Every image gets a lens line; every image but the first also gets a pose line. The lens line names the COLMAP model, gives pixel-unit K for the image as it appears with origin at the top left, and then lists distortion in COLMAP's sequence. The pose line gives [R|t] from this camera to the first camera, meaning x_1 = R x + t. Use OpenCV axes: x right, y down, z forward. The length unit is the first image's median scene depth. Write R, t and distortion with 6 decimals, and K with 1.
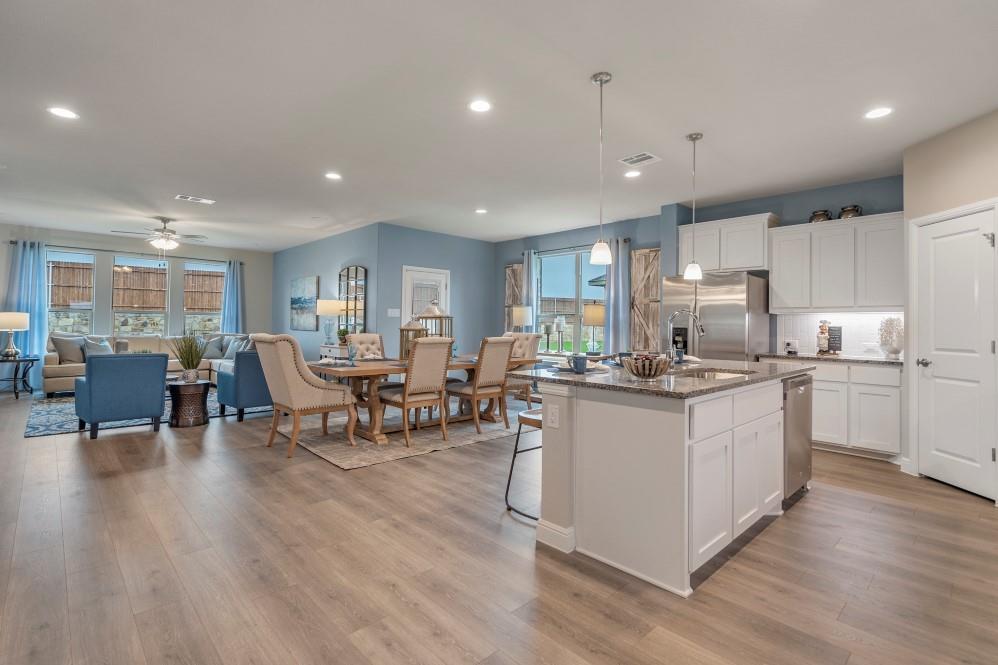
lens RADIAL K [[471.9, 0, 497.8], [0, 471.9, 318.2], [0, 0, 1]] dist [0.000234, 0.000132]
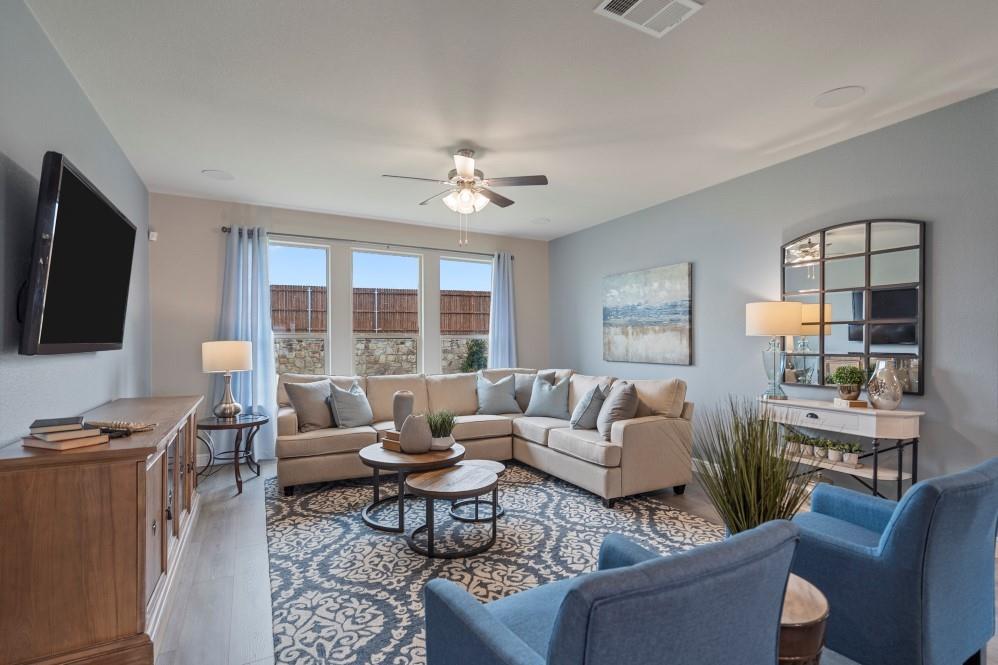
lens RADIAL K [[467.1, 0, 501.7], [0, 467.1, 345.6], [0, 0, 1]] dist [-0.000525, -0.000039]
pose [[0.964386, -0.013498, -0.264155, -0.722143], [0.018909, 0.999660, 0.017950, -0.014316], [0.263823, -0.022306, 0.964313, 0.698446]]
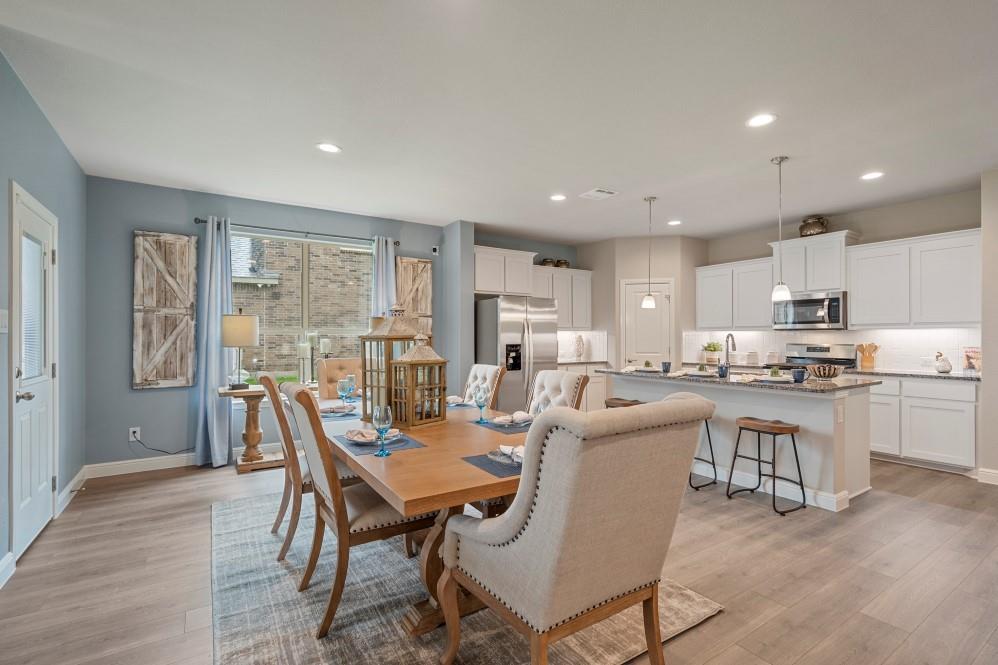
lens RADIAL K [[459.9, 0, 501.4], [0, 459.9, 337.3], [0, 0, 1]] dist [-0.002606, 0.000121]
pose [[0.177973, -0.013393, 0.983944, -0.641370], [-0.010281, 0.999827, 0.015469, -0.011375], [-0.983982, -0.012869, 0.177805, 0.818223]]
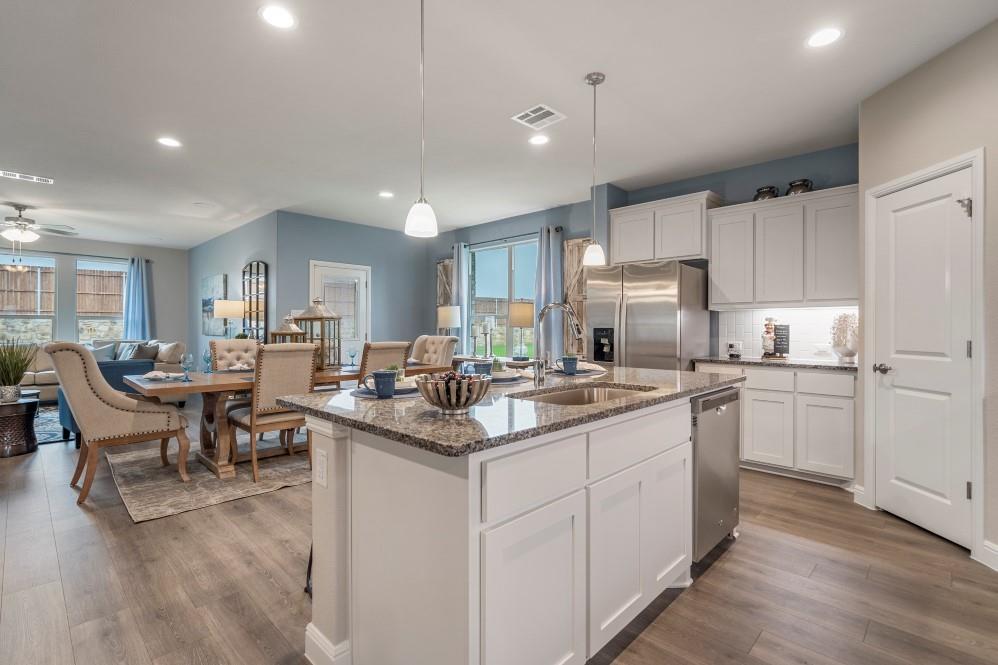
lens RADIAL K [[463.9, 0, 502.0], [0, 463.9, 328.8], [0, 0, 1]] dist [-0.000319, 0.000172]
pose [[0.999016, -0.010301, 0.043138, 0.159619], [0.009550, 0.999799, 0.017601, 0.004933], [-0.043310, -0.017172, 0.998914, 0.172176]]
